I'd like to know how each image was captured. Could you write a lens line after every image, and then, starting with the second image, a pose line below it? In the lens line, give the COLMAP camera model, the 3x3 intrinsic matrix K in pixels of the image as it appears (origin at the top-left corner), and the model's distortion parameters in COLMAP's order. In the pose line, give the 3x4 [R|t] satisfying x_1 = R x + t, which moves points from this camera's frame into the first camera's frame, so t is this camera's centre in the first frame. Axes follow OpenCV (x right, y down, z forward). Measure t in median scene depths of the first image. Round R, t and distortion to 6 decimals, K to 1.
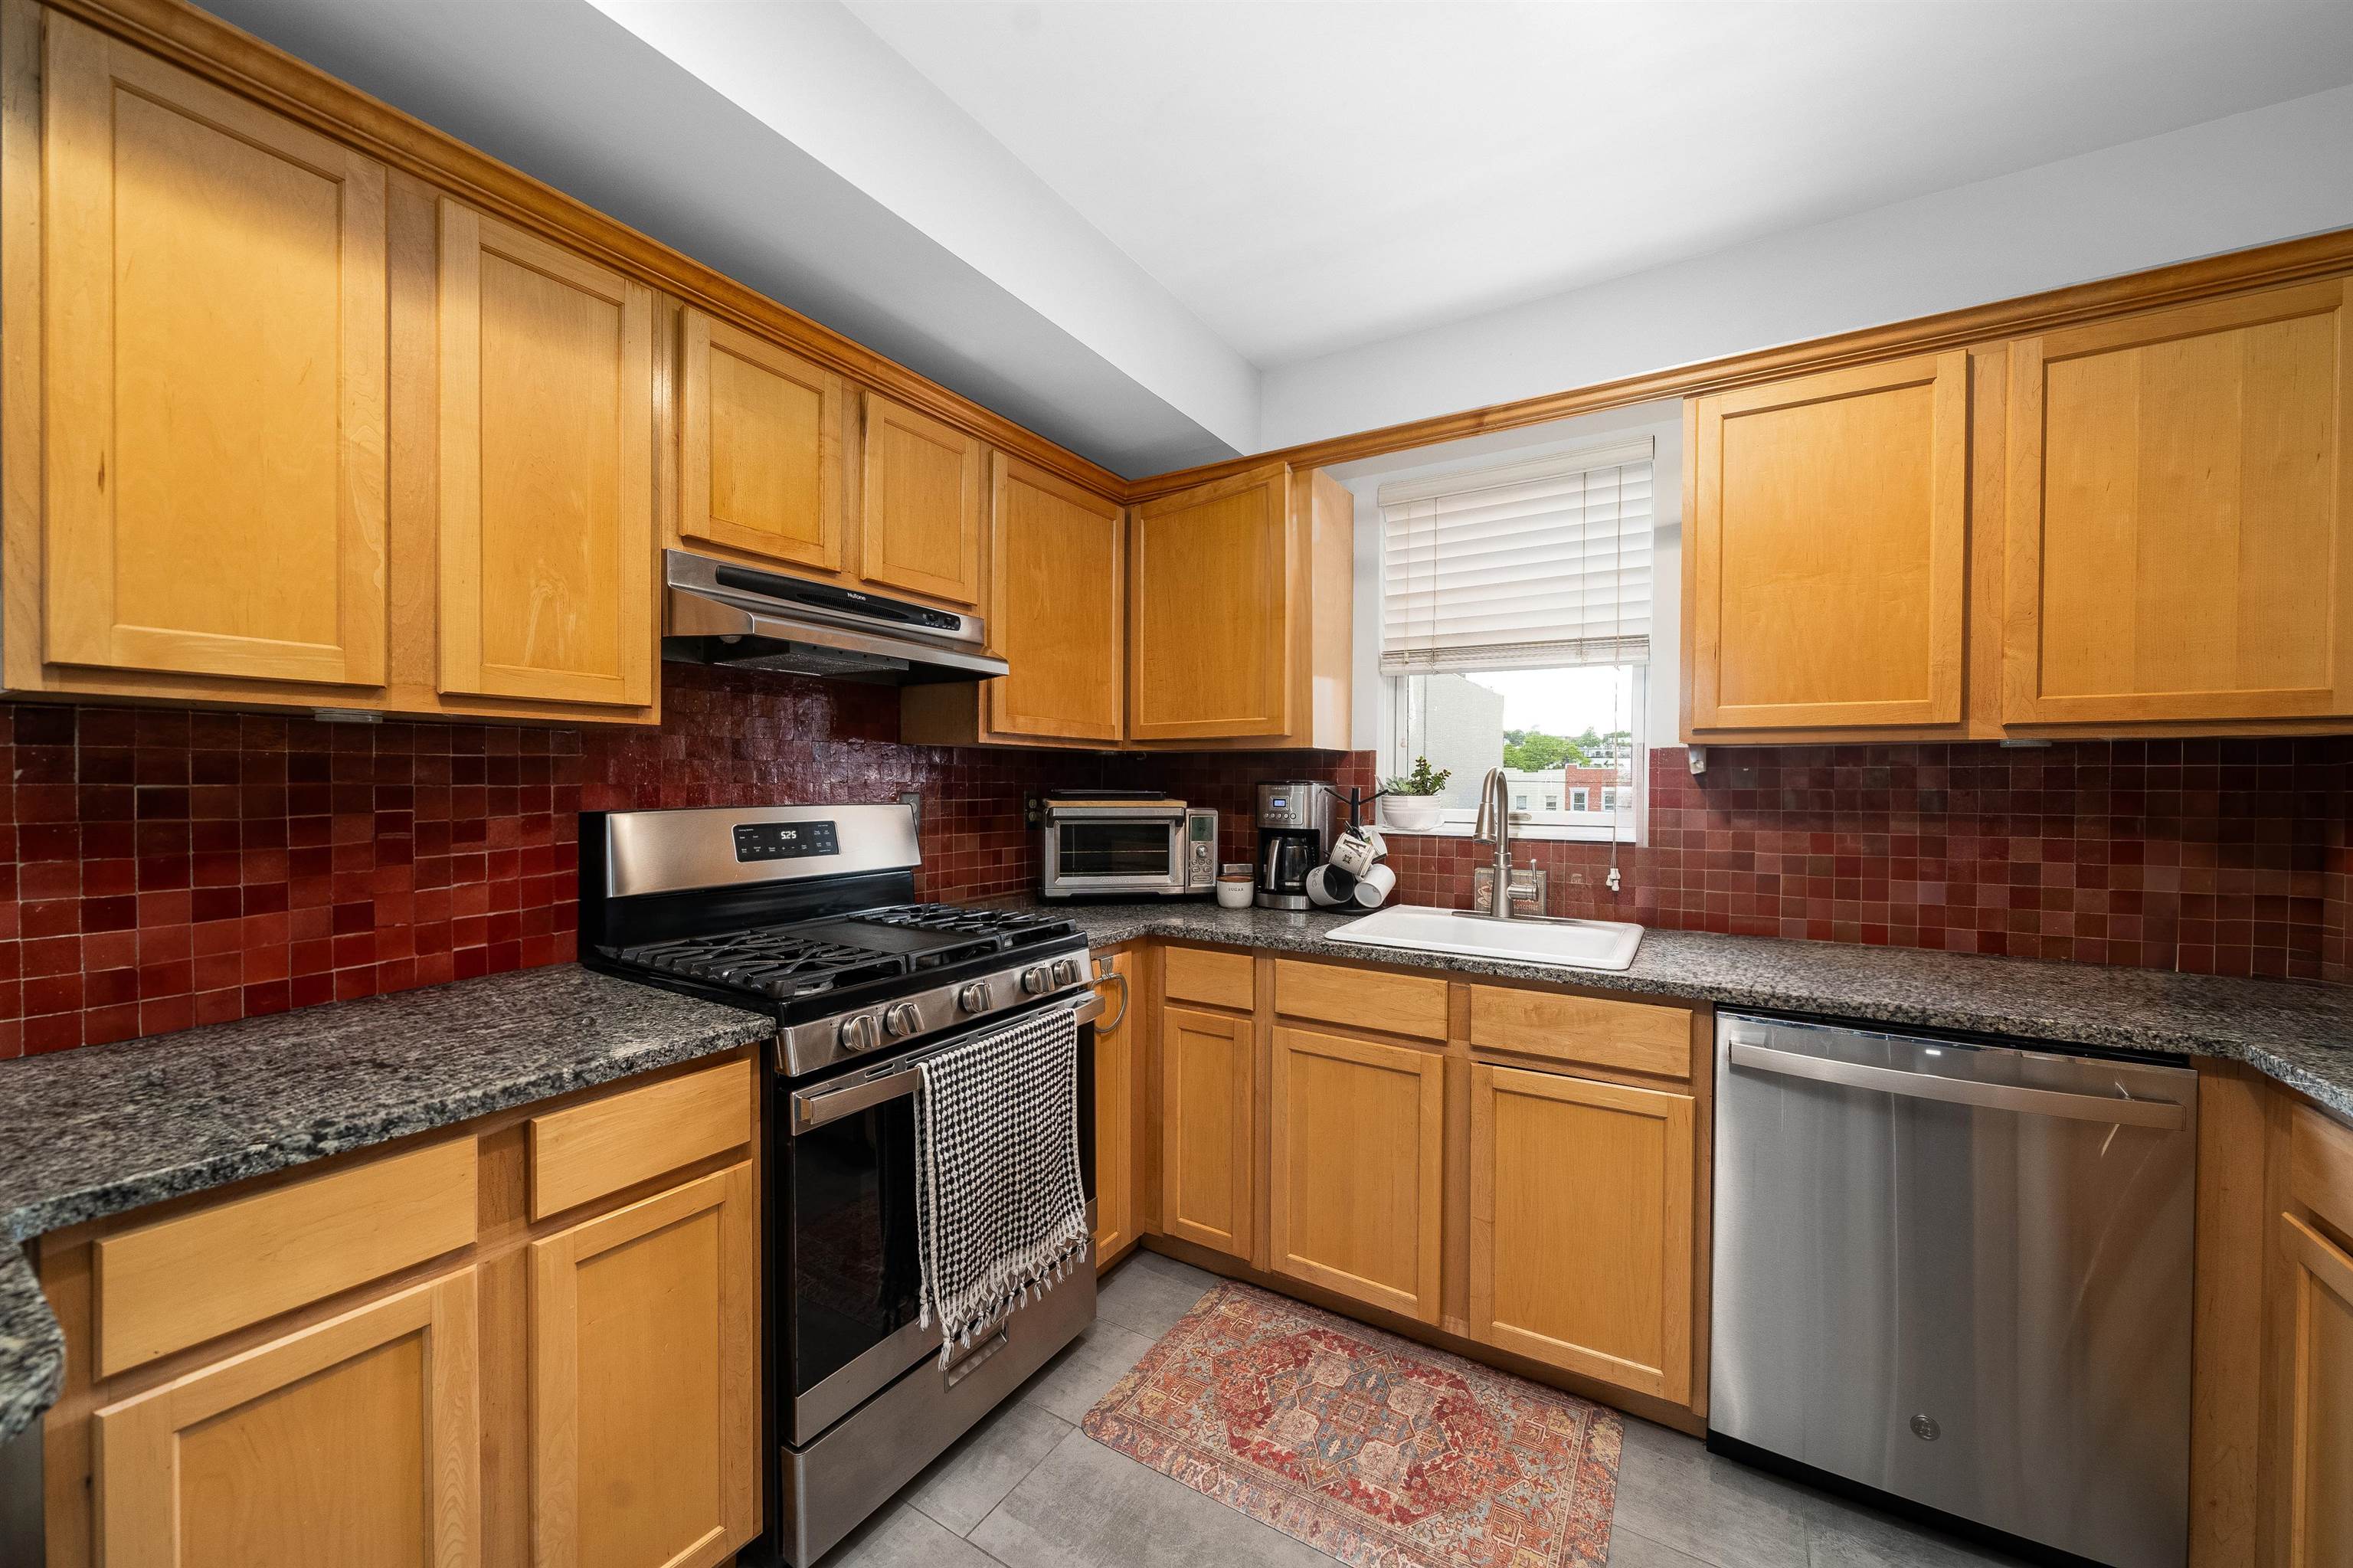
lens RADIAL K [[873.1, 0, 1176.5], [0, 873.1, 784.0], [0, 0, 1]] dist [-0.000744, -0.000070]
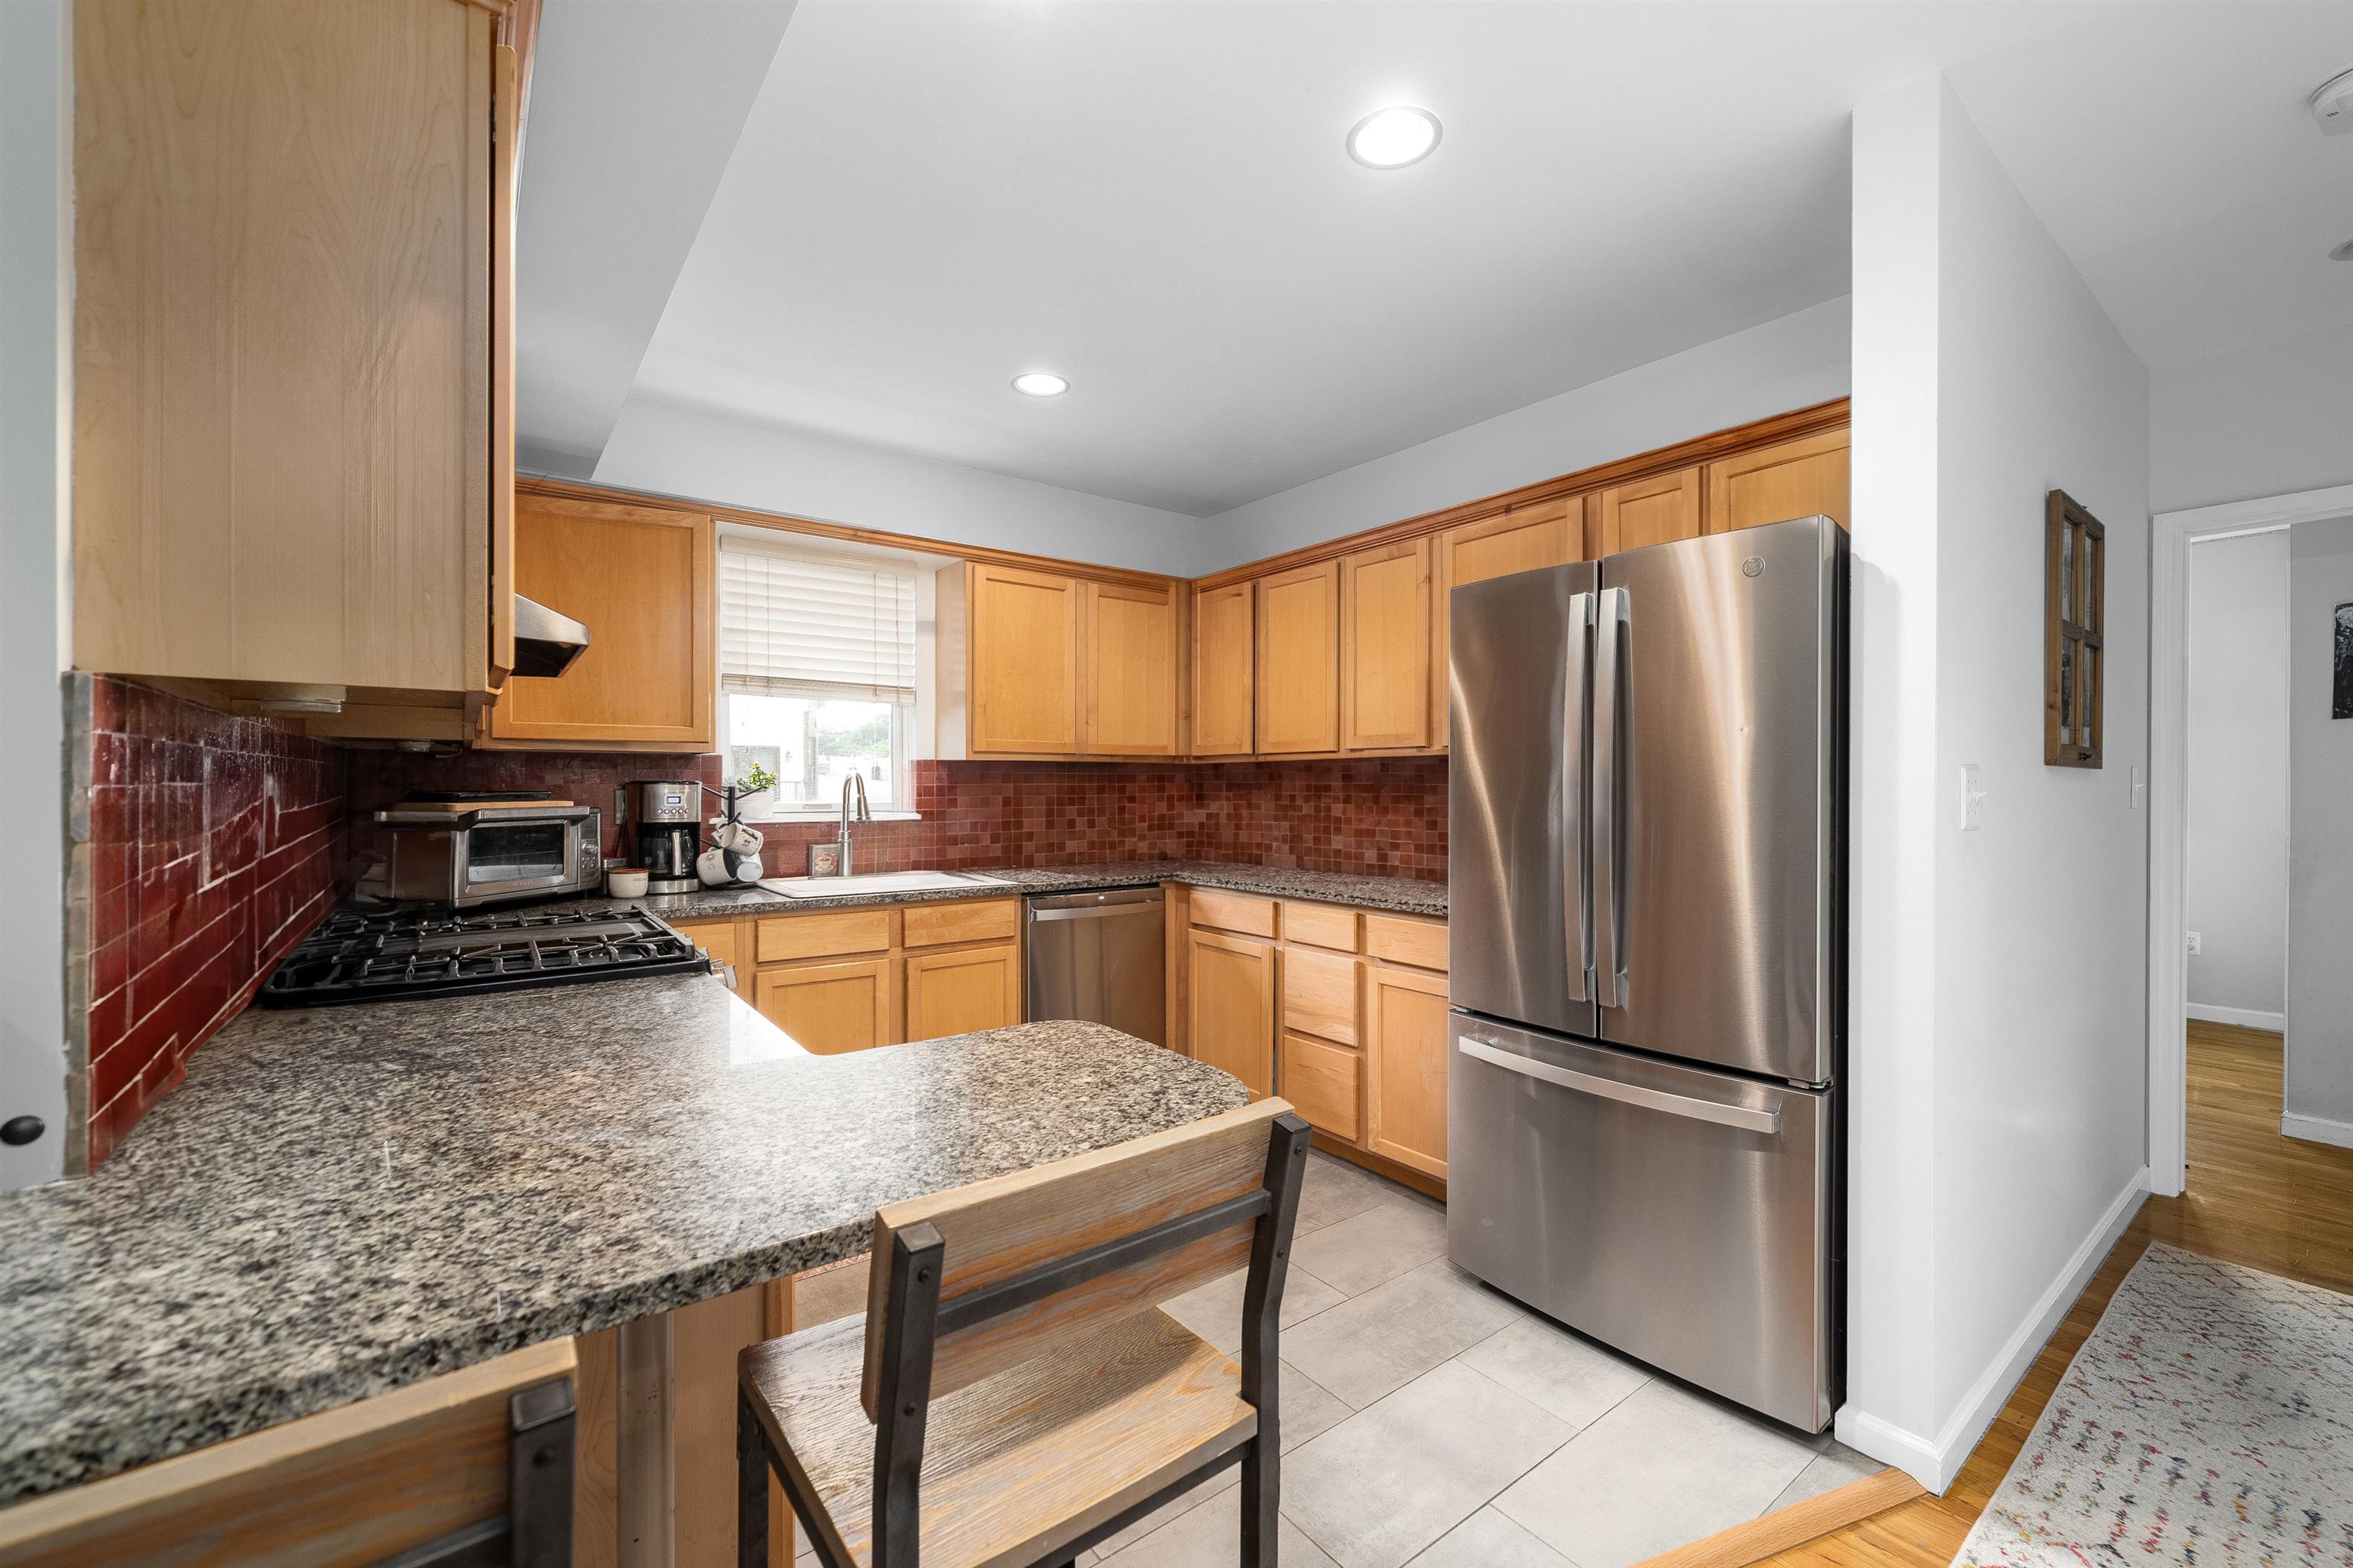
lens RADIAL K [[961.7, 0, 1176.5], [0, 961.7, 784.0], [0, 0, 1]] dist [-0.000184, -0.000013]
pose [[0.368204, -0.002429, 0.929742, -0.869938], [0.010702, 0.999941, -0.001625, 0.010392], [-0.929684, 0.010548, 0.368208, -0.075785]]
